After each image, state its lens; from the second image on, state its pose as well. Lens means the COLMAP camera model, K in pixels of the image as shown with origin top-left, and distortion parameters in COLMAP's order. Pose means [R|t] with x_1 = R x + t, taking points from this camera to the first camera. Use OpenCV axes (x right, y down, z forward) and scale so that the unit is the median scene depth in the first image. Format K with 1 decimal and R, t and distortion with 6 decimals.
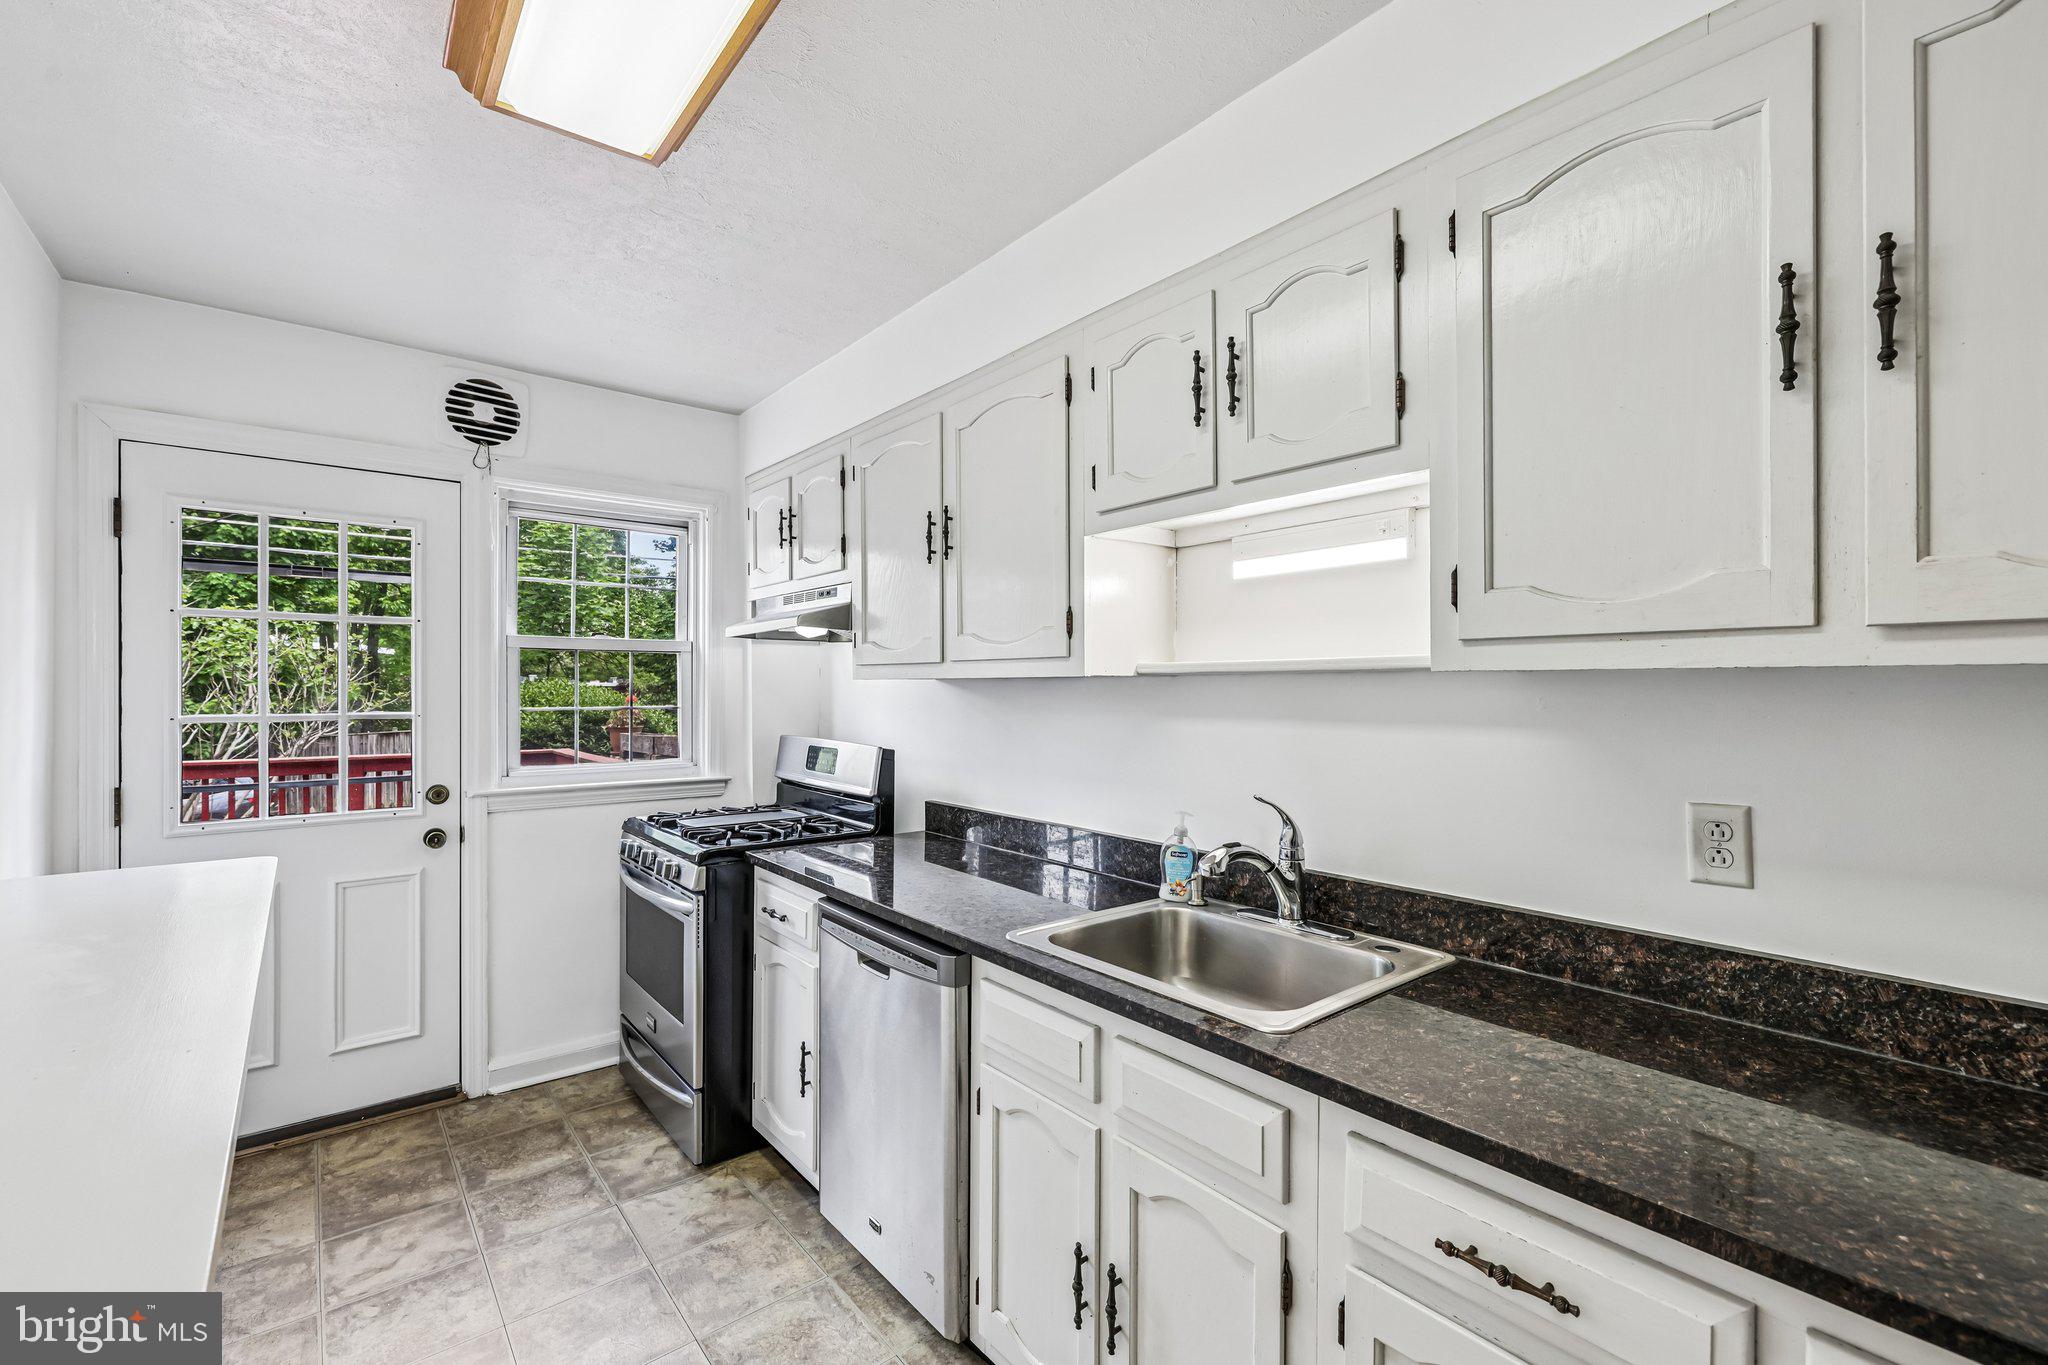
lens RADIAL K [[893.0, 0, 983.9], [0, 893.0, 684.3], [0, 0, 1]] dist [0.001686, 0.000610]
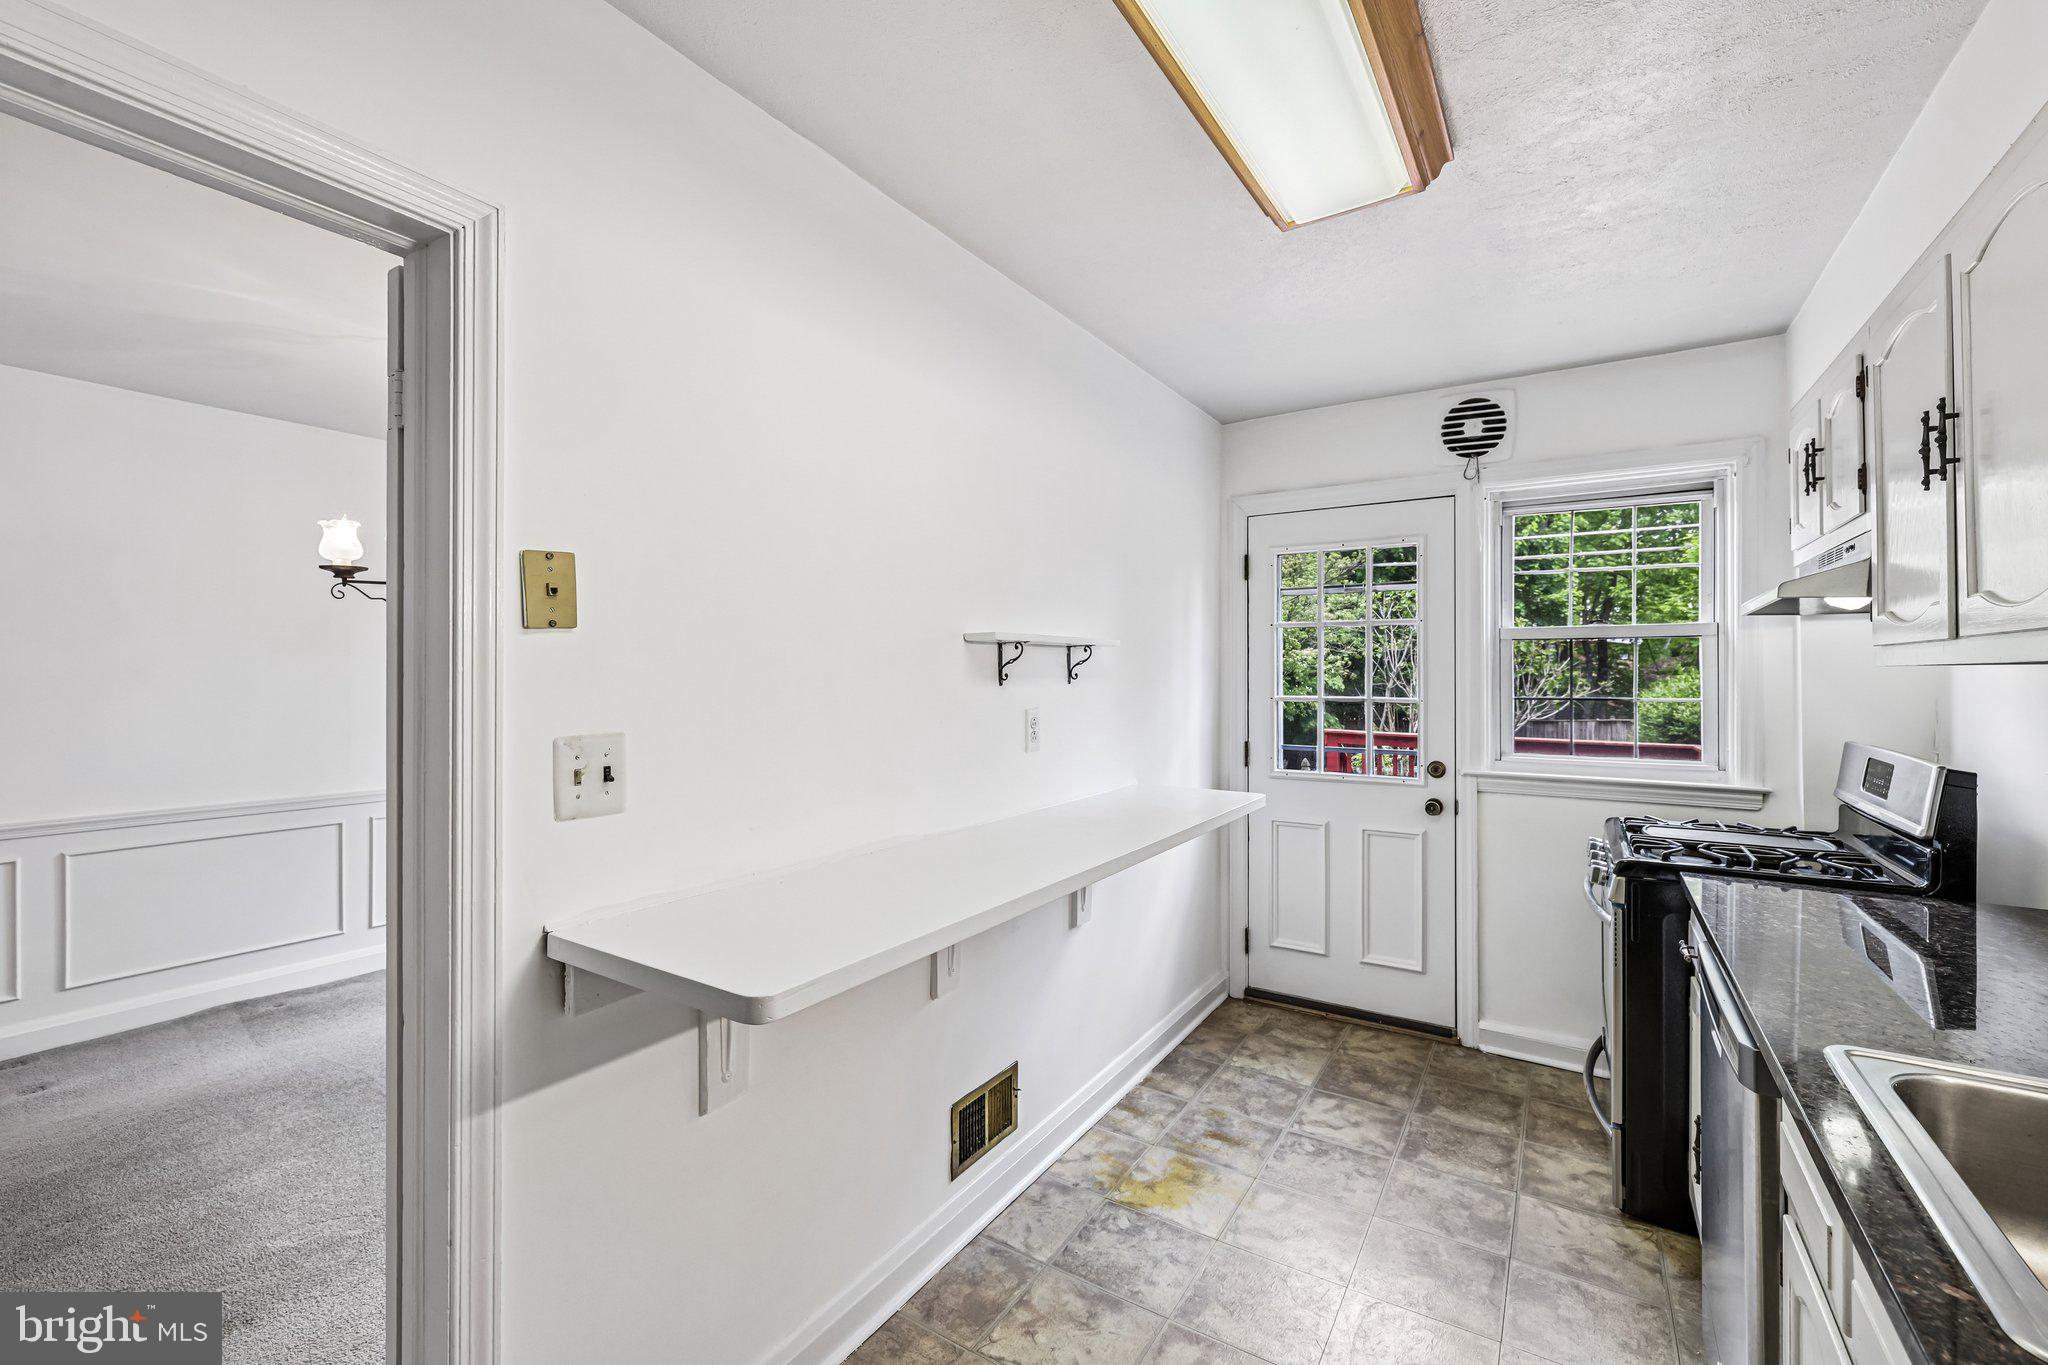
lens RADIAL K [[893.0, 0, 1032.9], [0, 893.0, 665.2], [0, 0, 1]] dist [0.001686, 0.000610]
pose [[0.299368, -0.011862, -0.954064, 0.345393], [0.002605, 0.999929, -0.011615, 0.000332], [0.954134, 0.000991, 0.299378, 0.158913]]
